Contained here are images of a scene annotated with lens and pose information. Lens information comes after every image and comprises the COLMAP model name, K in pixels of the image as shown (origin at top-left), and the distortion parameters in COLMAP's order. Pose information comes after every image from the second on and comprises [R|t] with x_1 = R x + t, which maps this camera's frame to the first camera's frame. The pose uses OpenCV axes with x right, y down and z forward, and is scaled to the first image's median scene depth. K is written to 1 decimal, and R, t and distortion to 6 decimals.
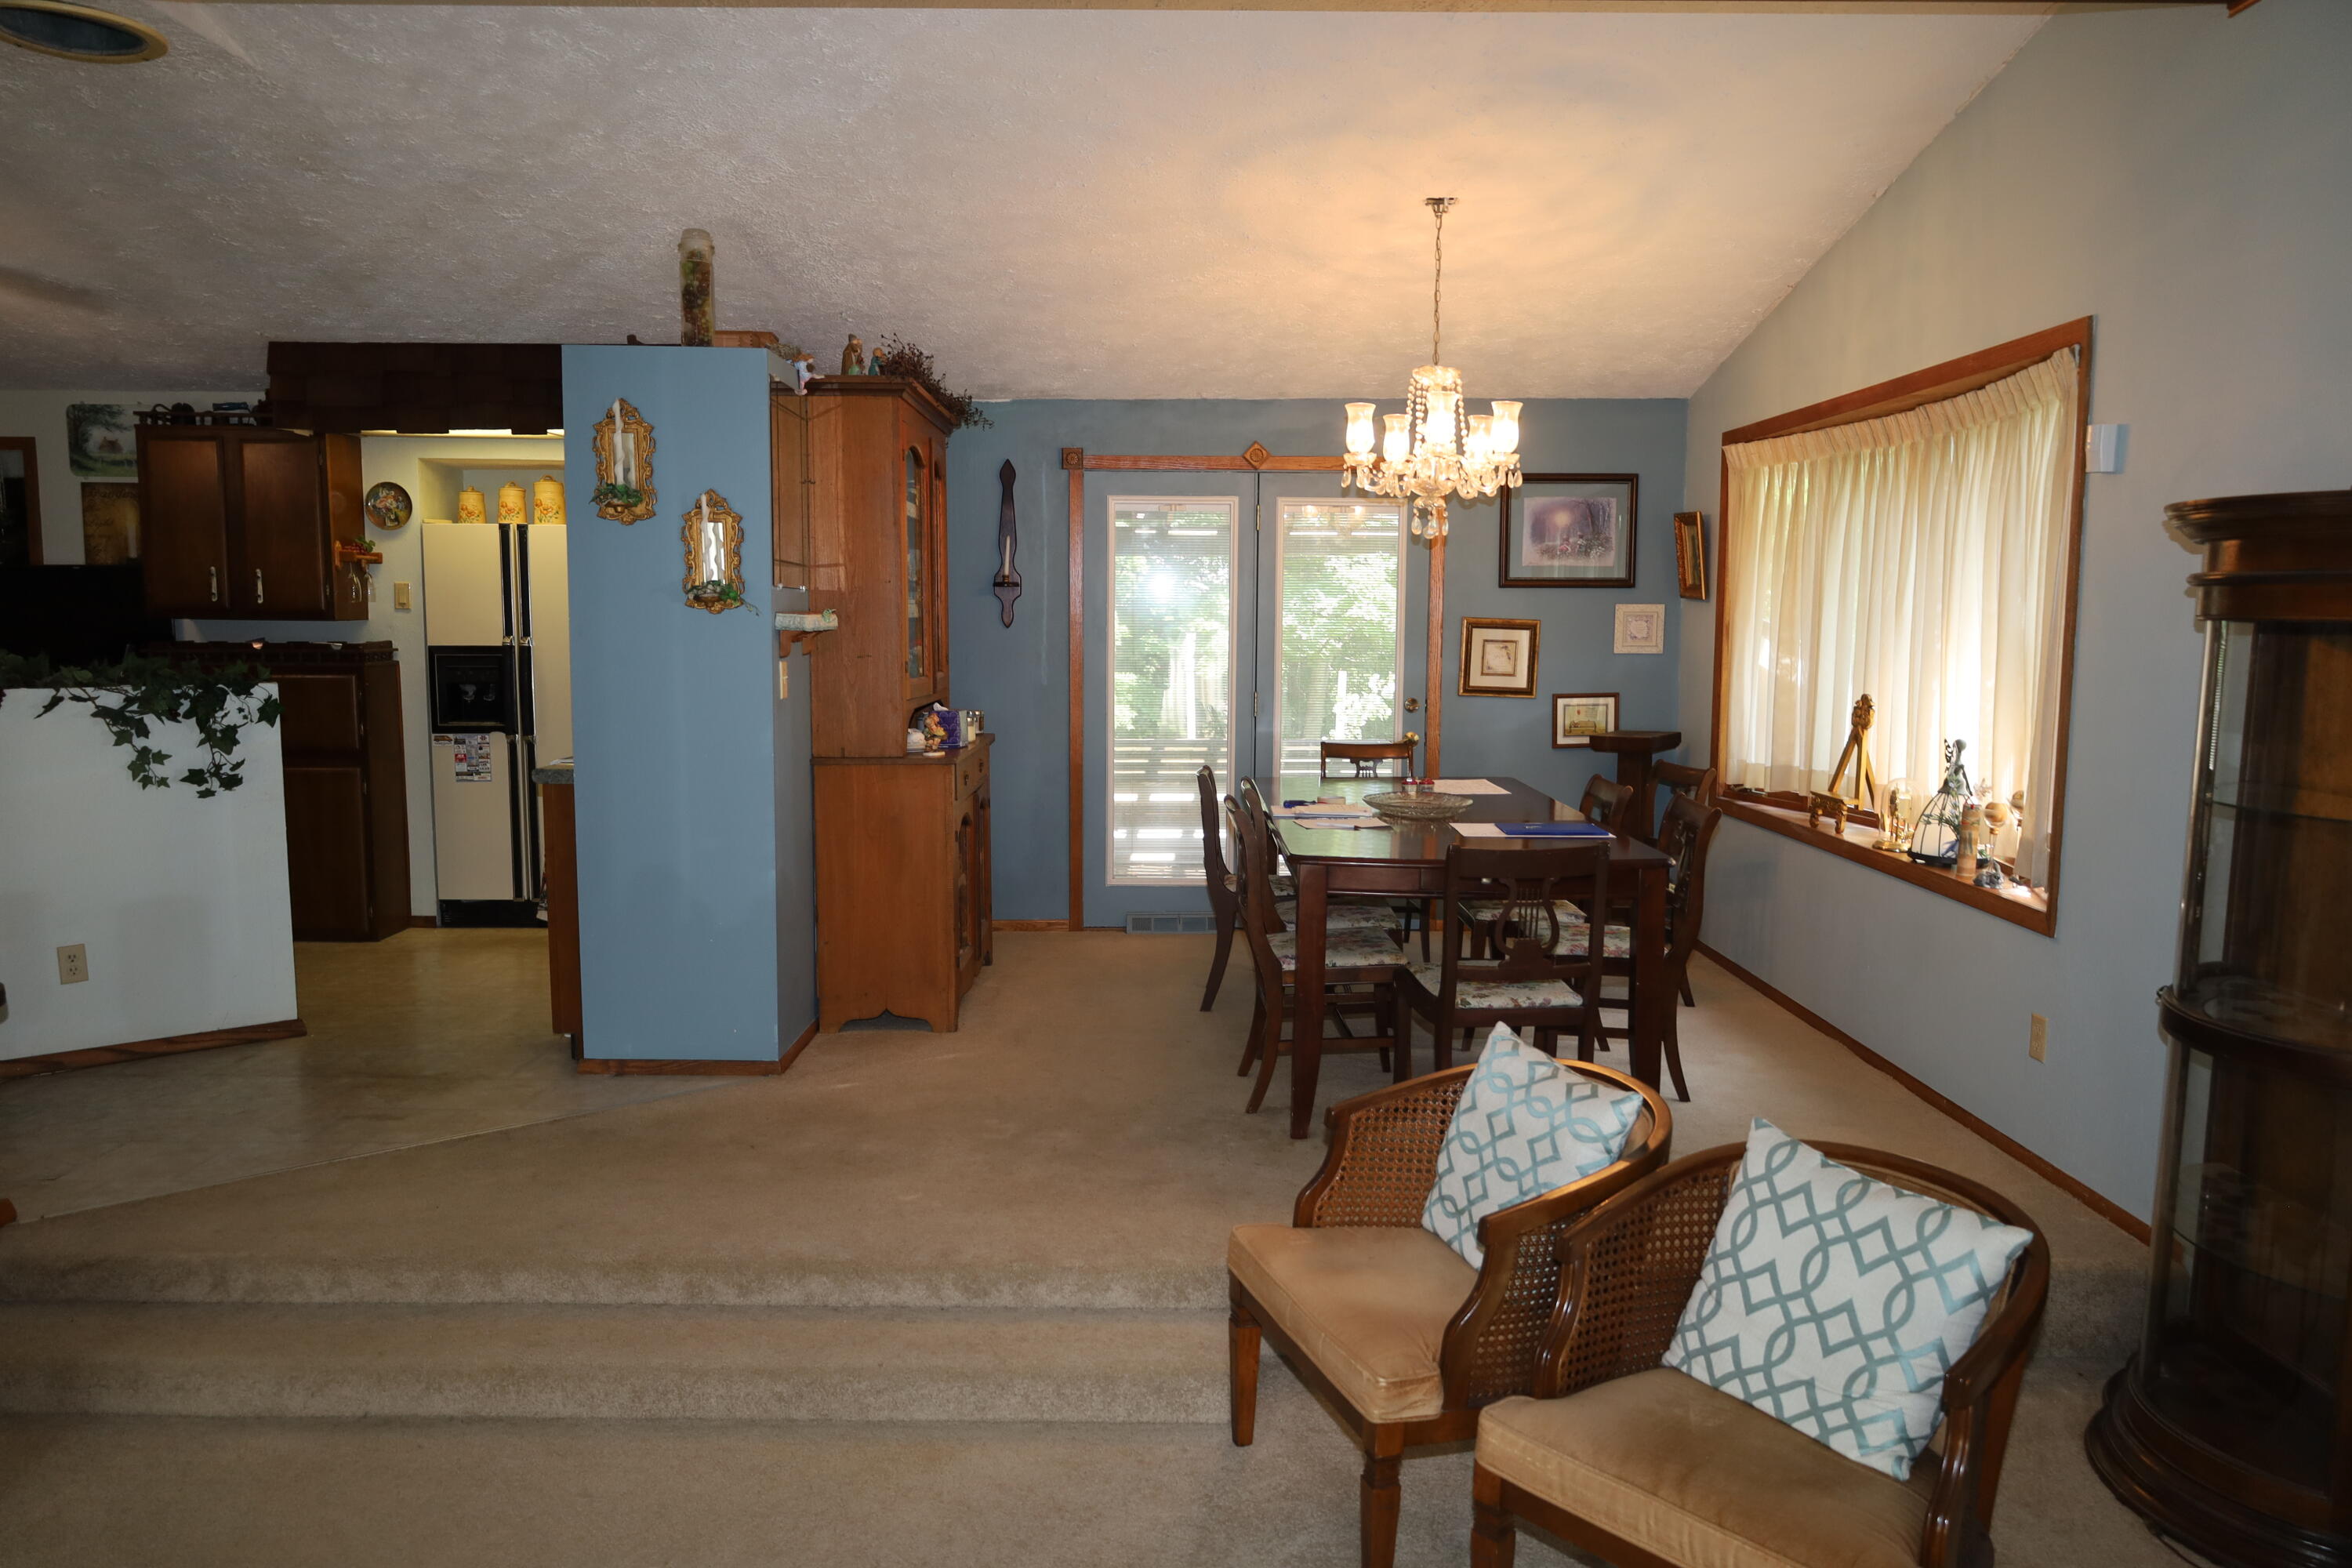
lens RADIAL K [[1612.8, 0, 1173.0], [0, 1612.8, 795.3], [0, 0, 1]] dist [-0.009128, 0.008079]
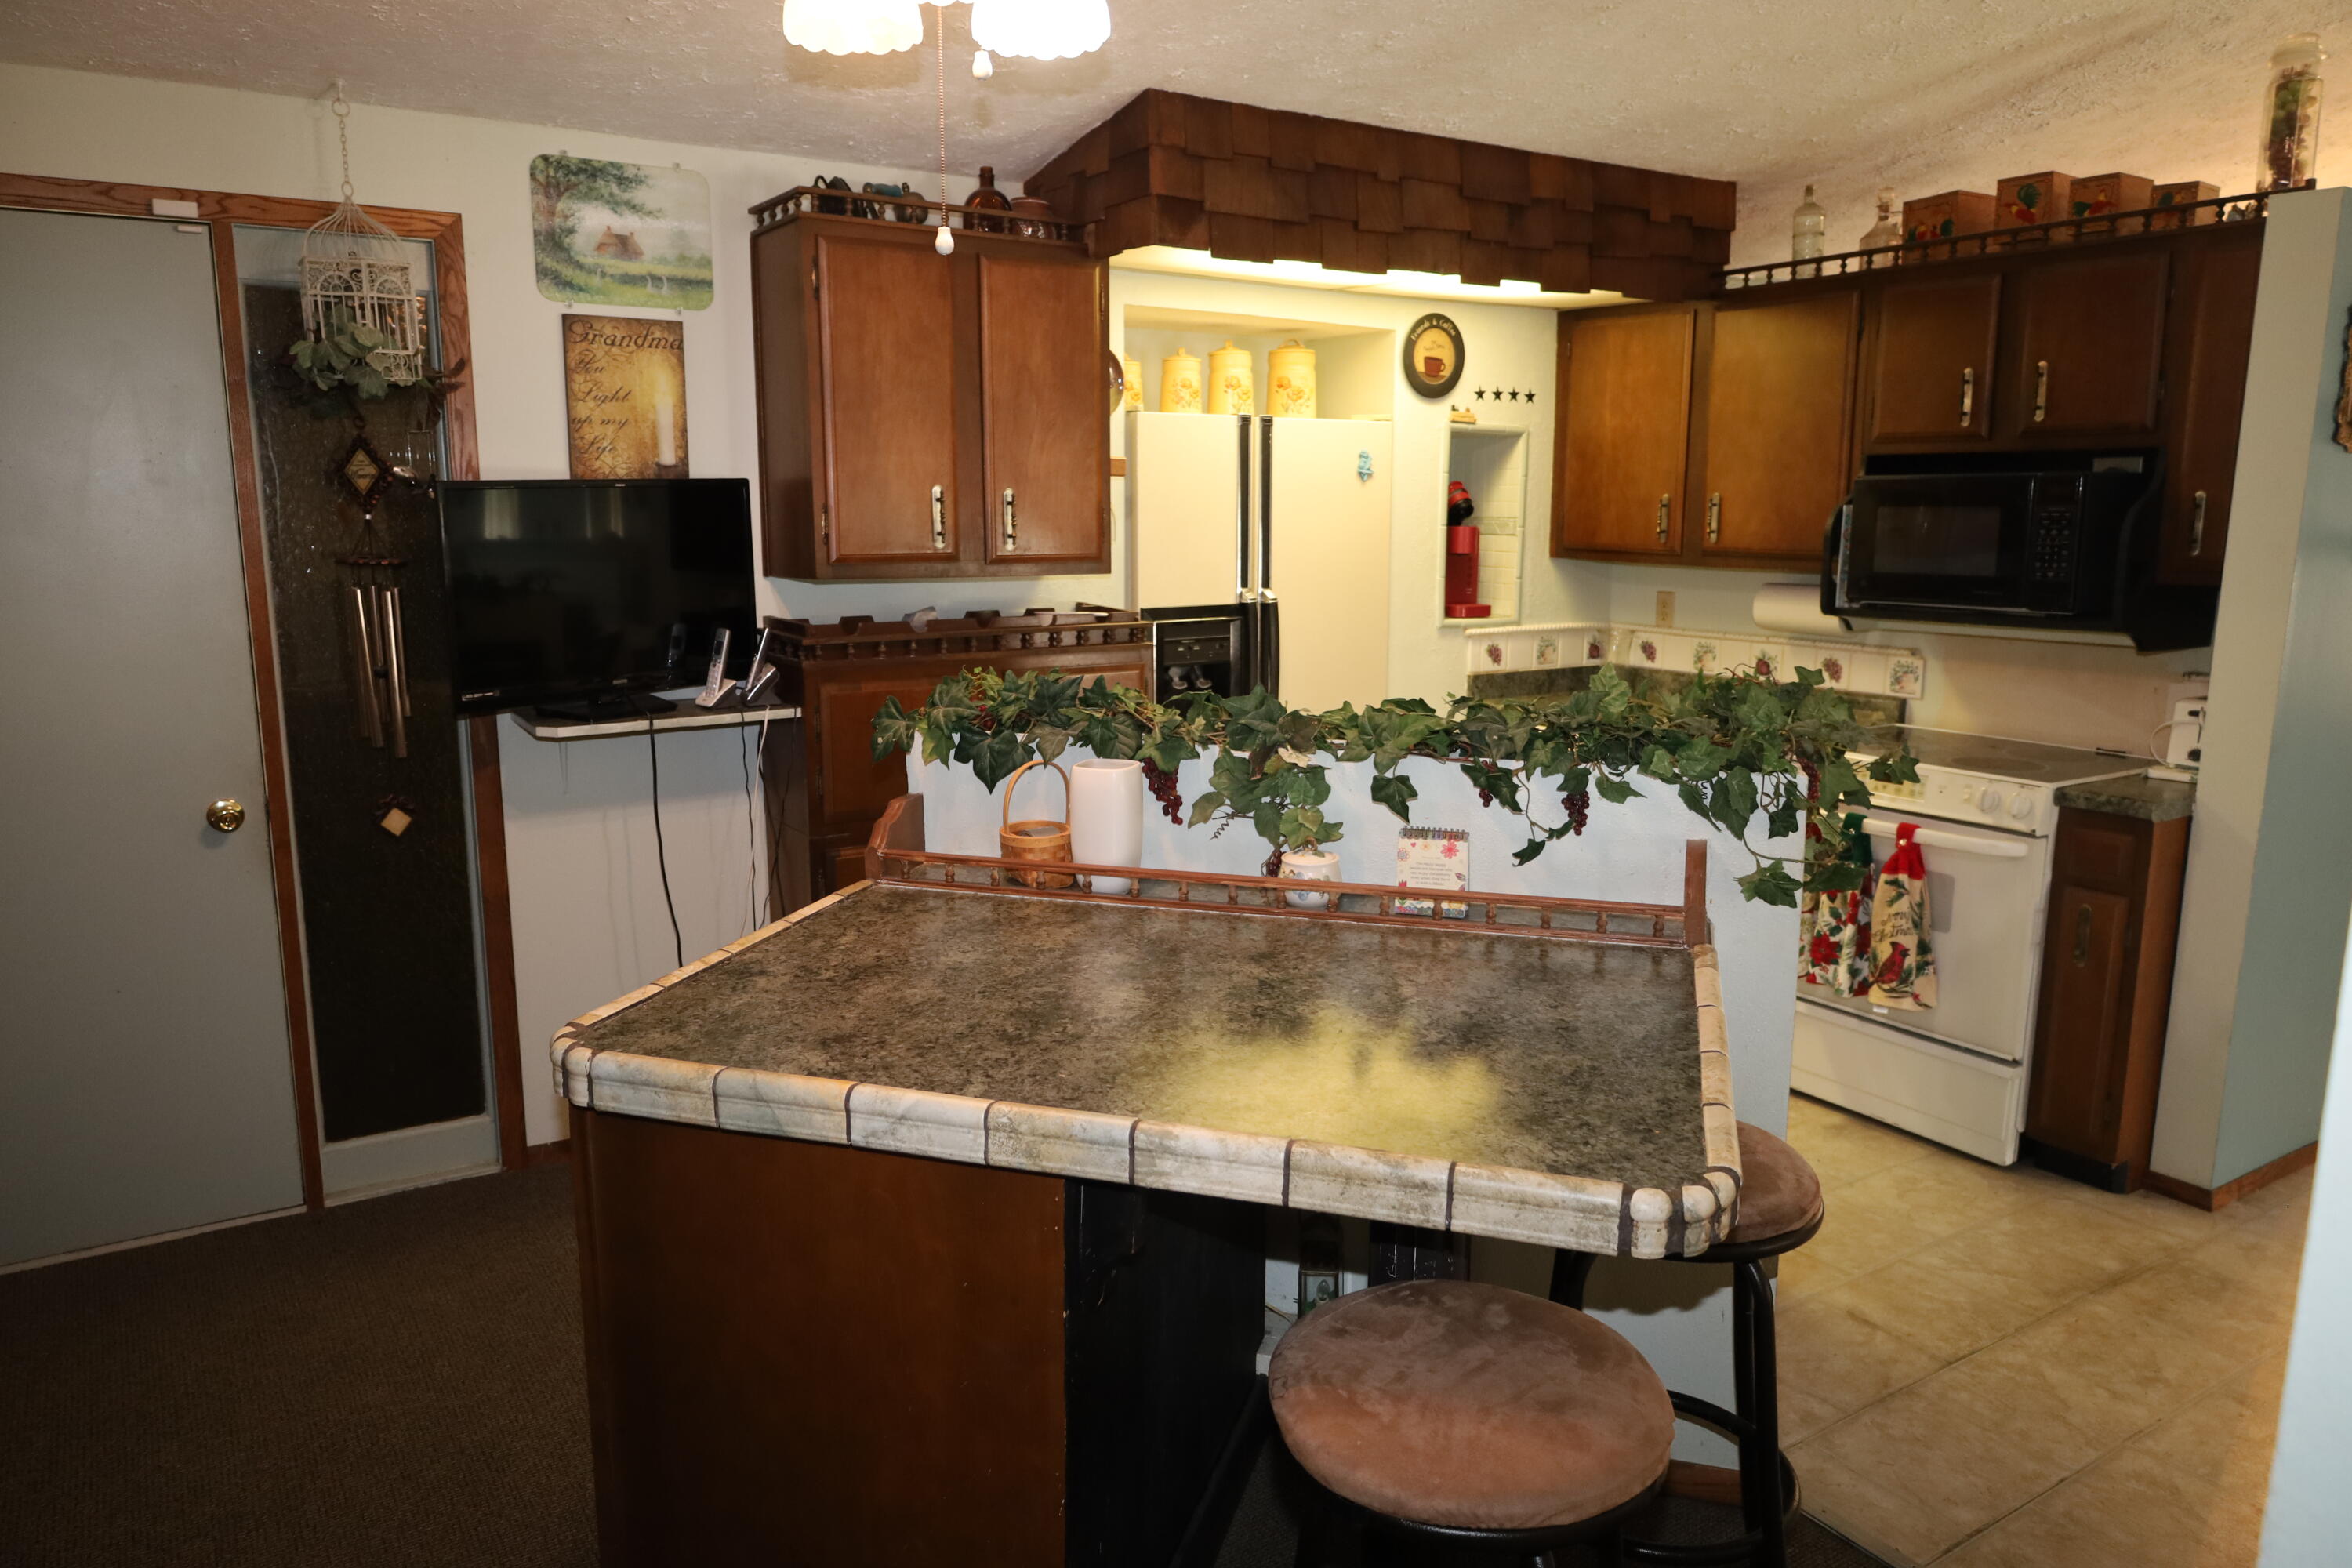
lens RADIAL K [[1612.8, 0, 1175.7], [0, 1612.8, 777.7], [0, 0, 1]] dist [-0.009128, 0.008079]
pose [[0.836875, -0.100798, 0.538034, -0.803898], [0.061780, 0.994012, 0.090128, -0.082998], [-0.543897, -0.042186, 0.838091, 0.463136]]
